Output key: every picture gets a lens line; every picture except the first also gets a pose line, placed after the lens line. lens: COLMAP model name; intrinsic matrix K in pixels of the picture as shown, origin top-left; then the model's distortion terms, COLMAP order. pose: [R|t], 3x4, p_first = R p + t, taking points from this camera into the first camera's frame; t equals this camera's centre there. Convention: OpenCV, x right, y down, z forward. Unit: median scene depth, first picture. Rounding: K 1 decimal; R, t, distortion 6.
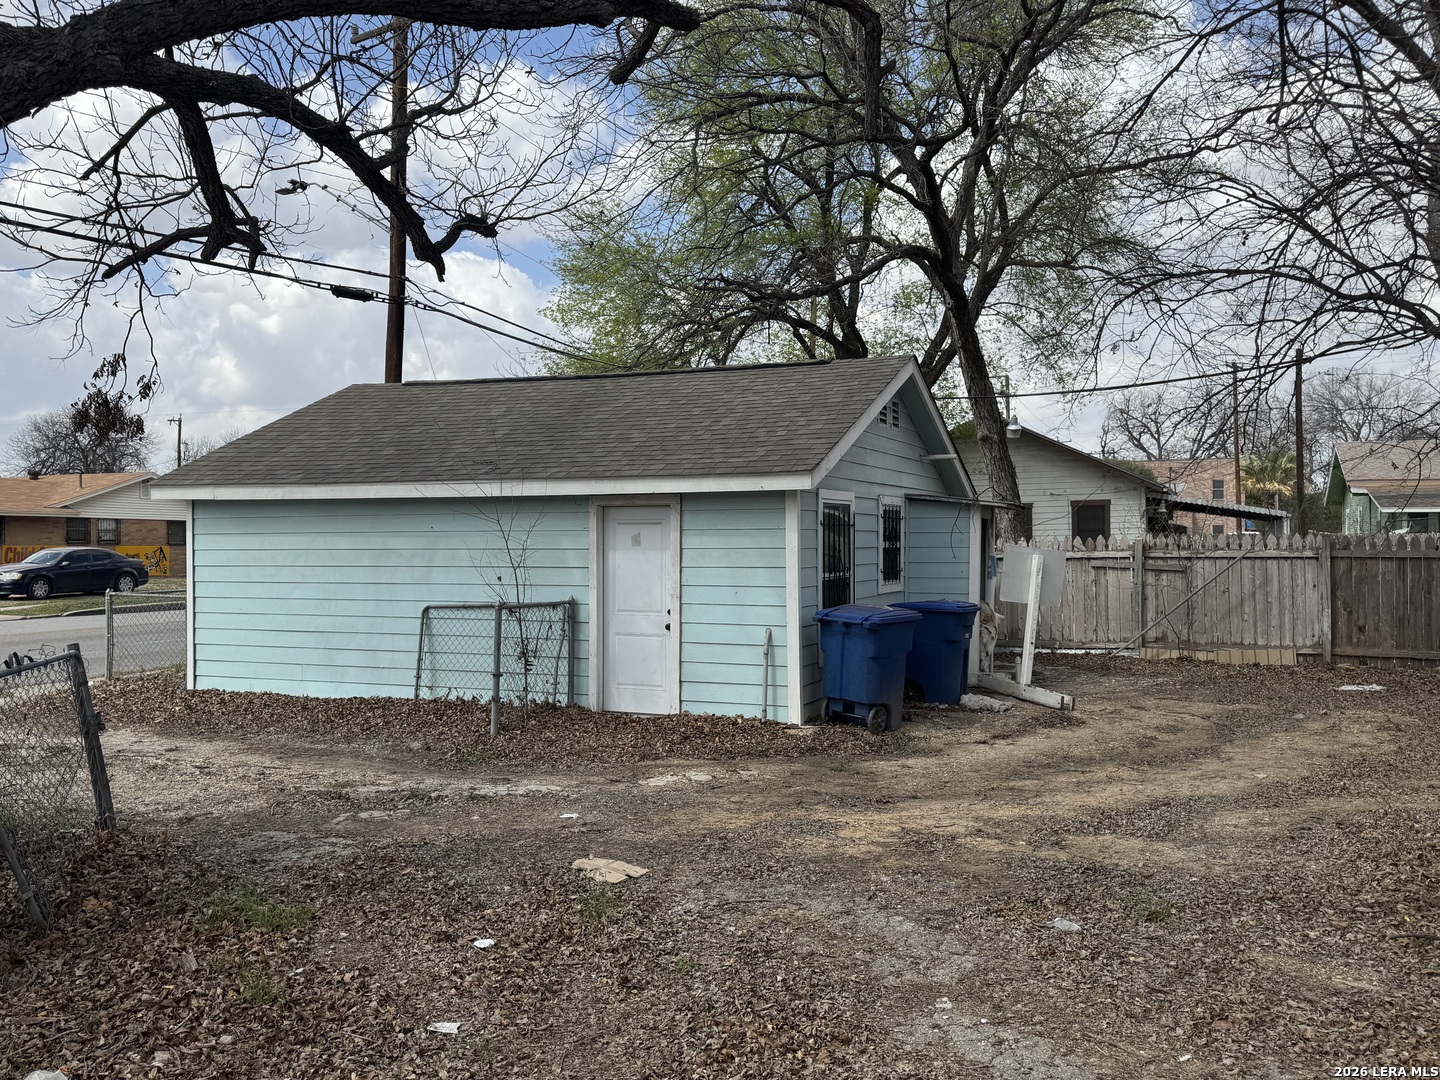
lens RADIAL K [[1162.3, 0, 720.0], [0, 1162.3, 540.0], [0, 0, 1]] dist [0.180214, -0.295527]
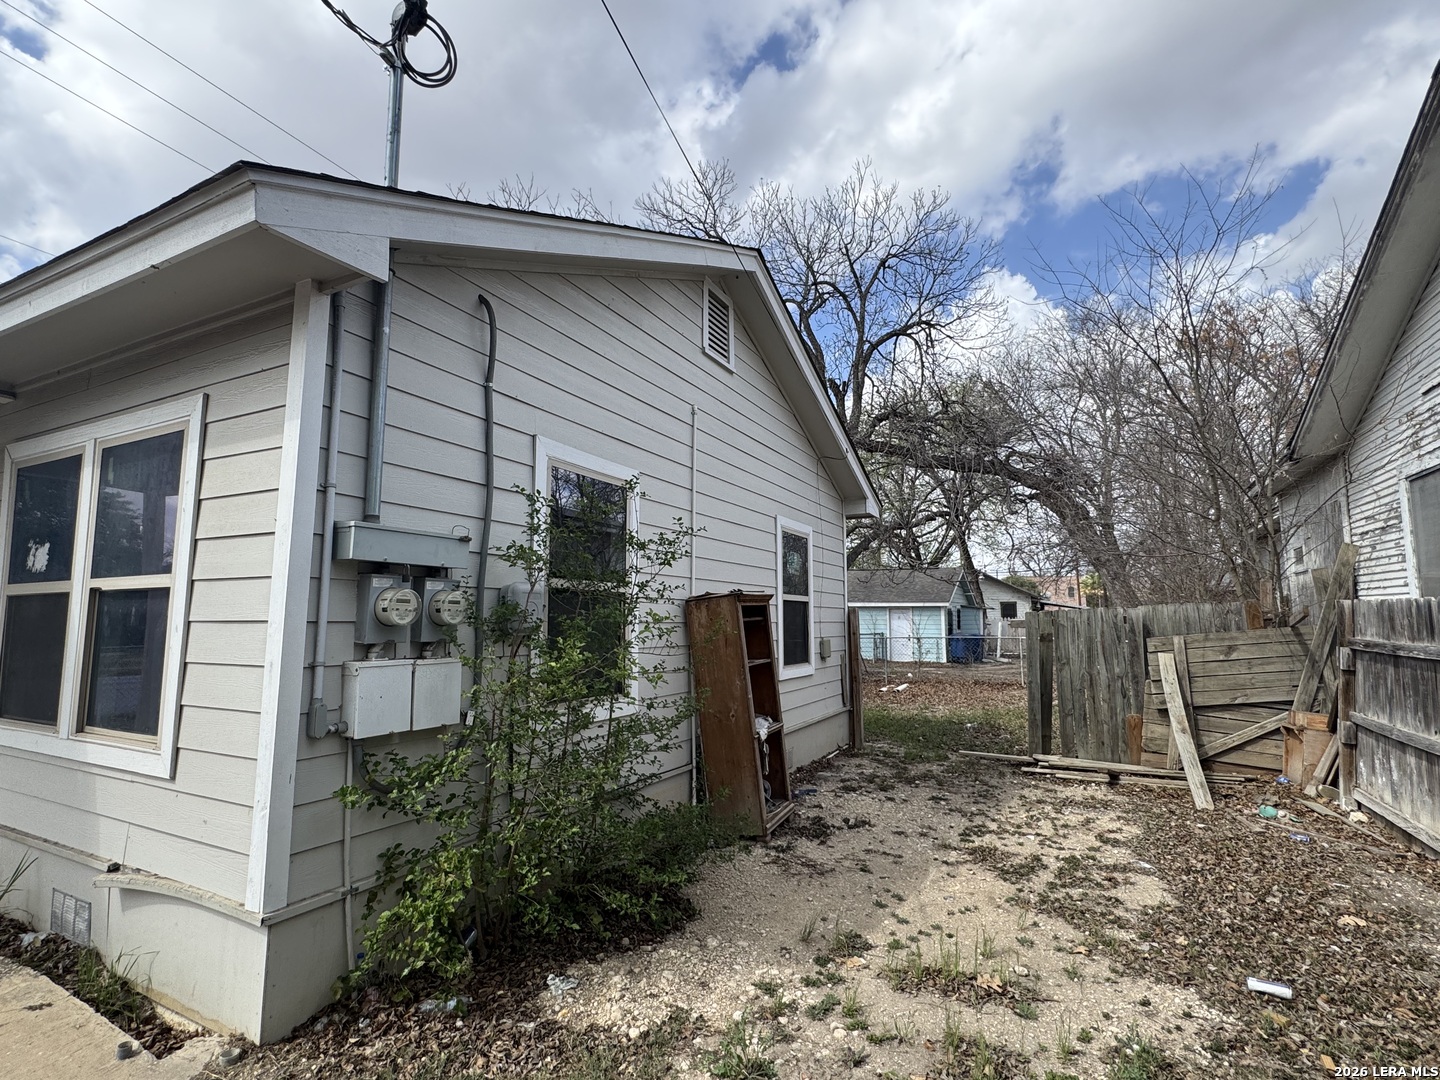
lens RADIAL K [[704.0, 0, 720.0], [0, 704.0, 540.0], [0, 0, 1]] dist [-0.000421, -0.000298]
pose [[0.997263, -0.005475, -0.073732, -0.409344], [-0.002720, 0.993863, -0.110585, 0.003114], [0.073885, 0.110483, 0.991128, -1.177726]]
